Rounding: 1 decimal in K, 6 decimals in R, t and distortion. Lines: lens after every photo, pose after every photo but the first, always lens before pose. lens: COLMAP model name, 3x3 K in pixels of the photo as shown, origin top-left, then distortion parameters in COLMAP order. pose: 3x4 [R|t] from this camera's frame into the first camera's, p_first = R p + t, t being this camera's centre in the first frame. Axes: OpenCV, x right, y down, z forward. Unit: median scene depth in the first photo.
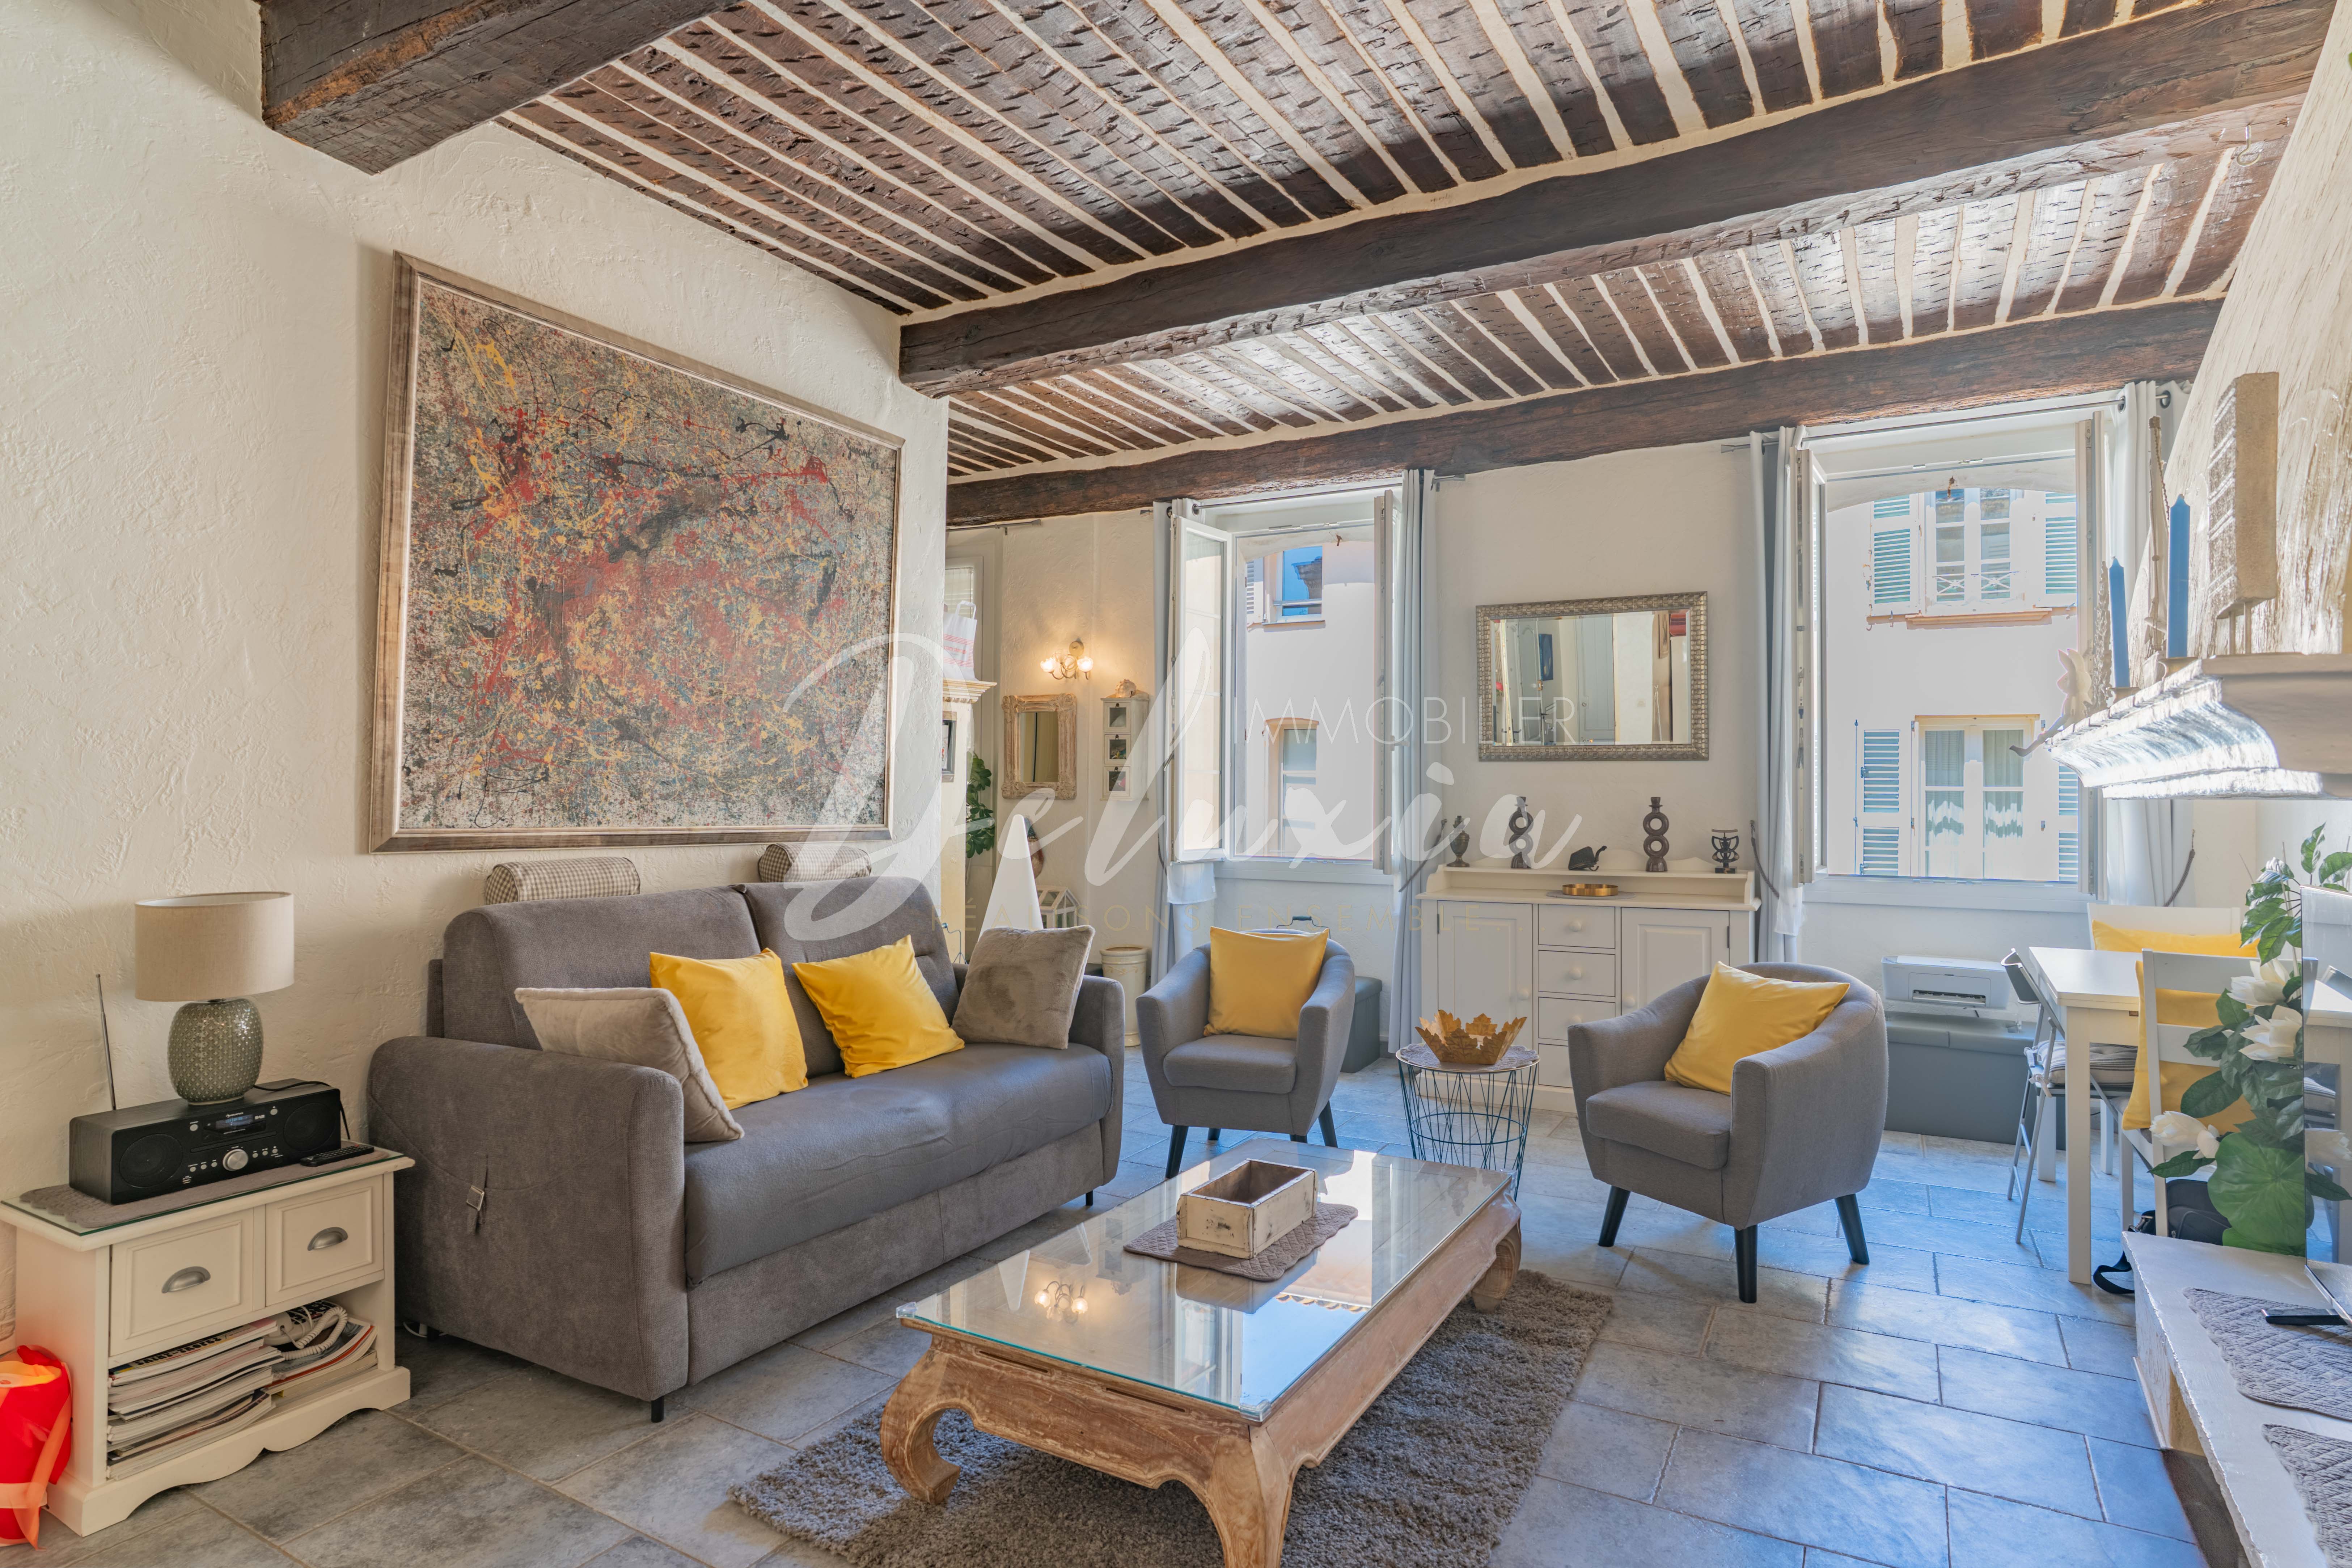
lens RADIAL K [[1286.0, 0, 1179.7], [0, 1286.0, 765.1], [0, 0, 1]] dist [-0.082524, 0.065811]
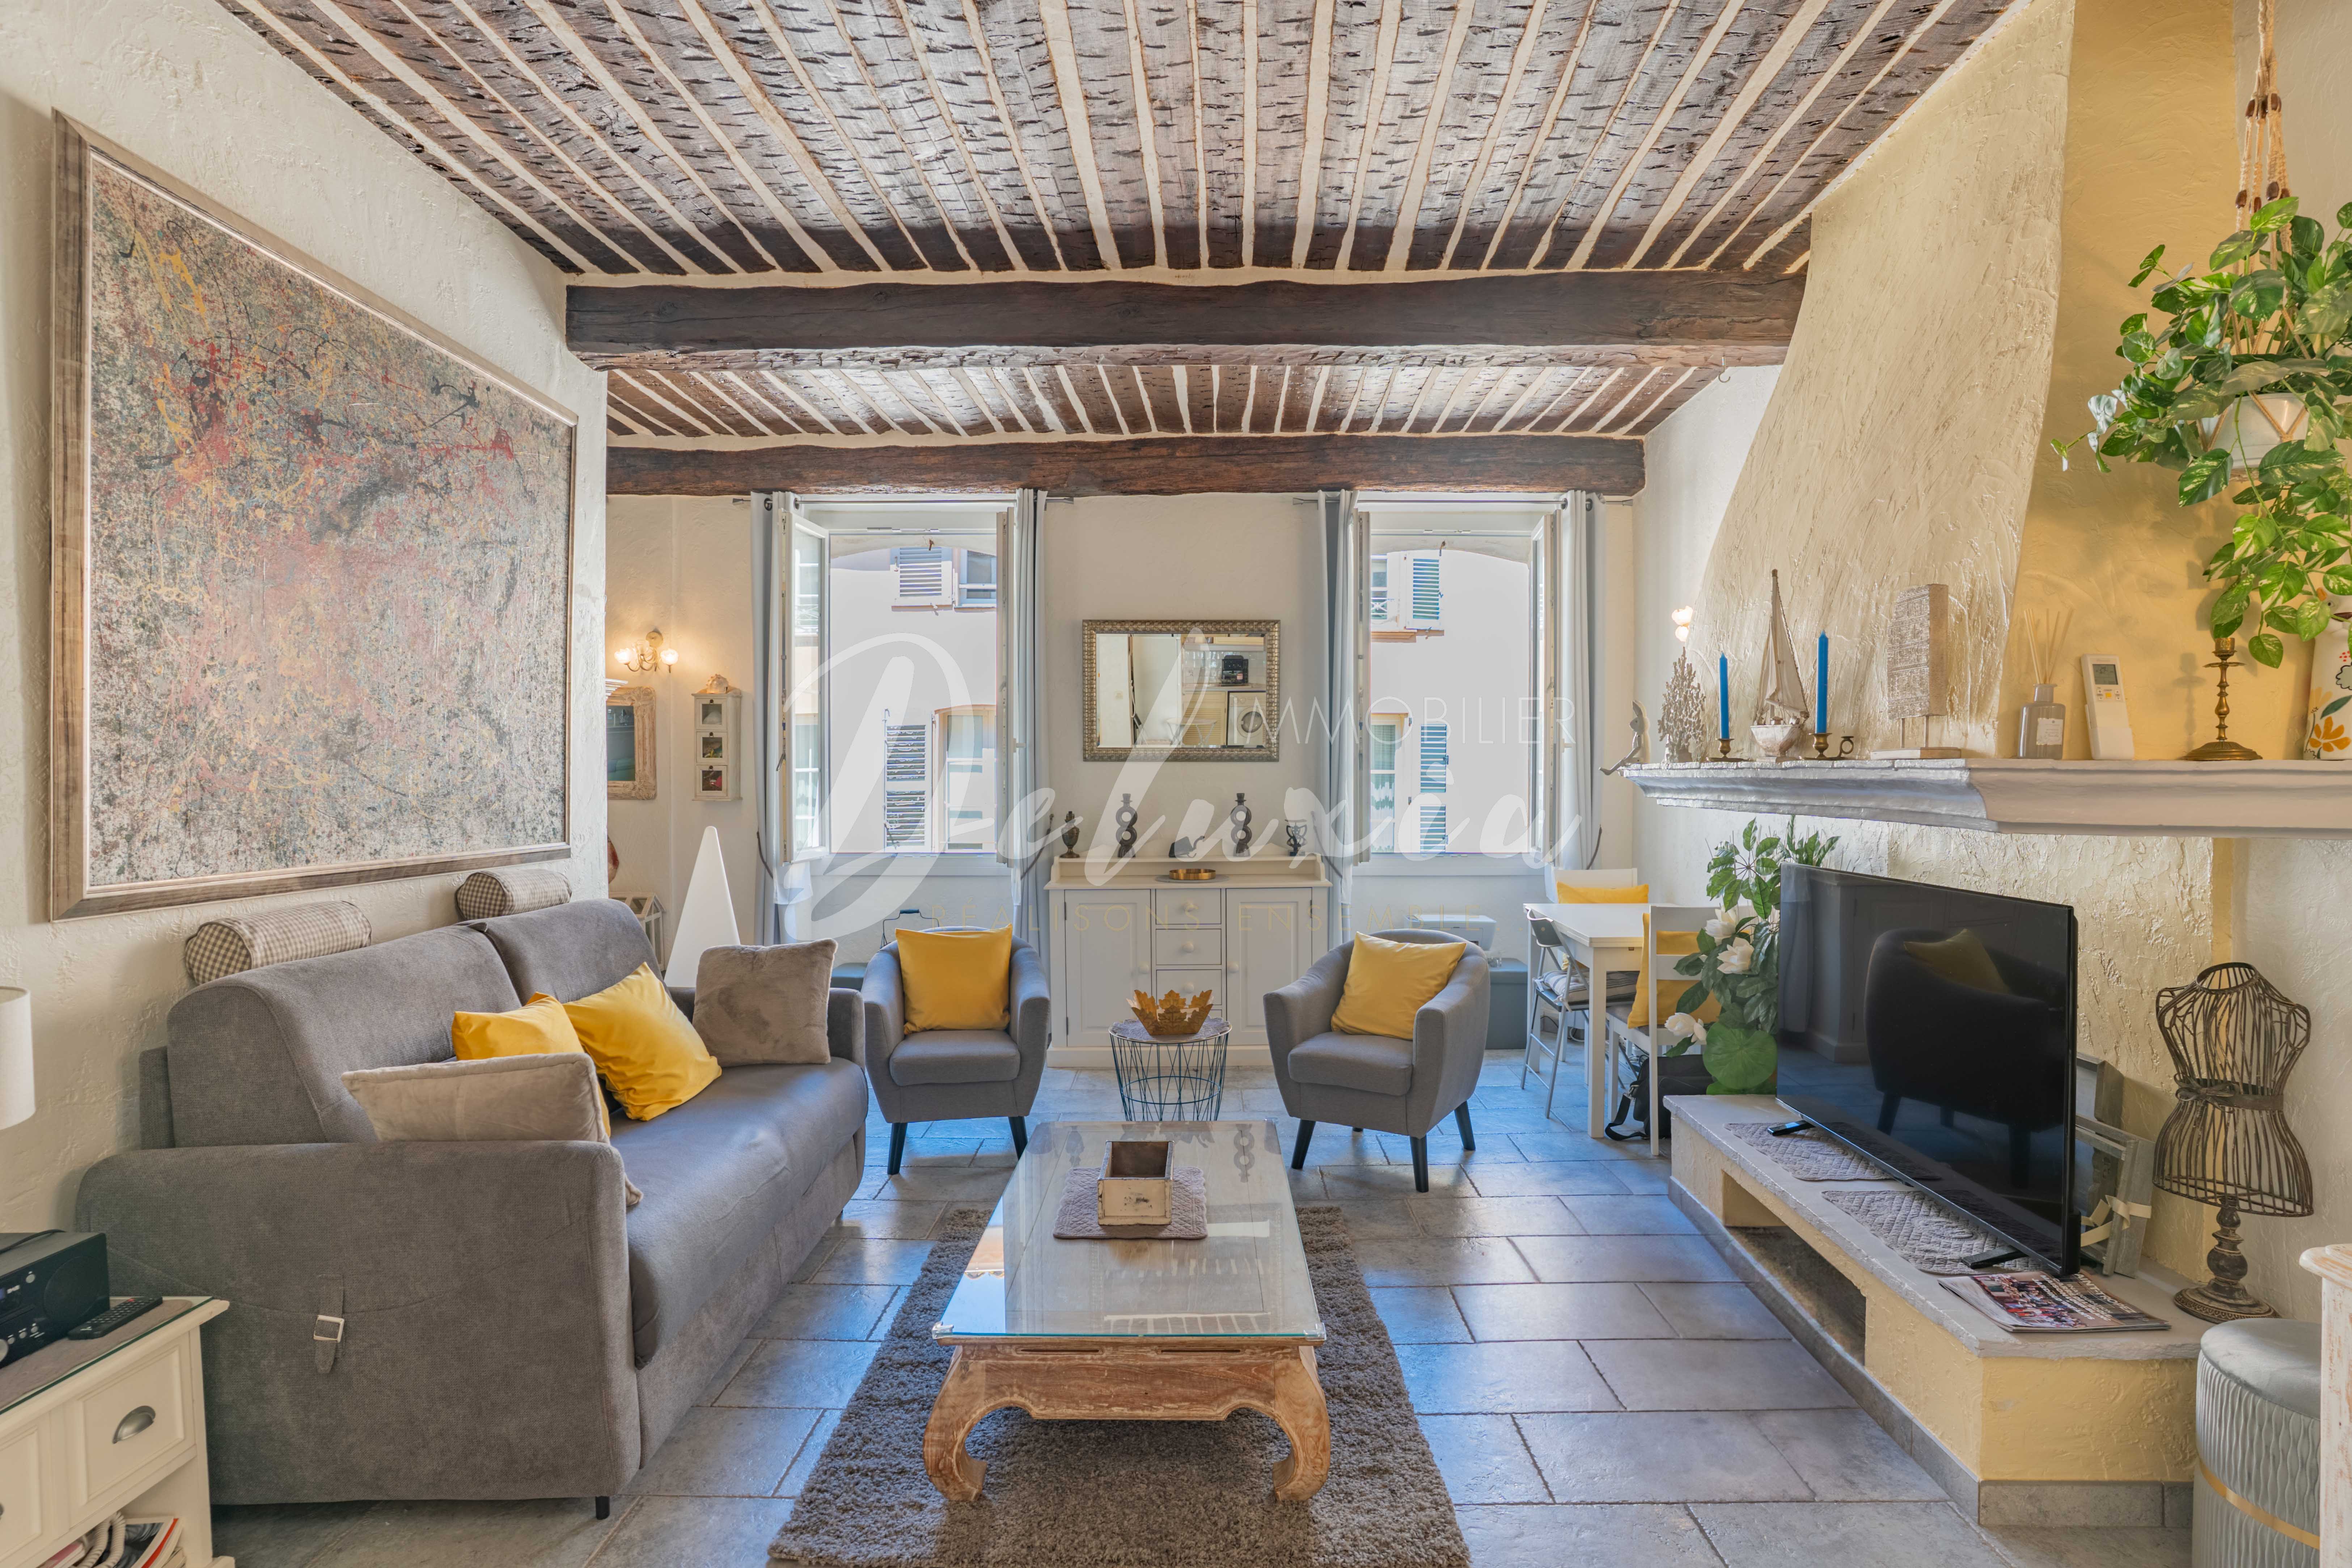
lens RADIAL K [[1248.6, 0, 1226.9], [0, 1248.6, 790.1], [0, 0, 1]] dist [-0.074022, 0.038160]
pose [[0.860137, -0.014774, 0.509849, -0.326641], [-0.006414, 0.999188, 0.039775, -0.034171], [-0.510022, -0.037482, 0.859344, 0.017384]]
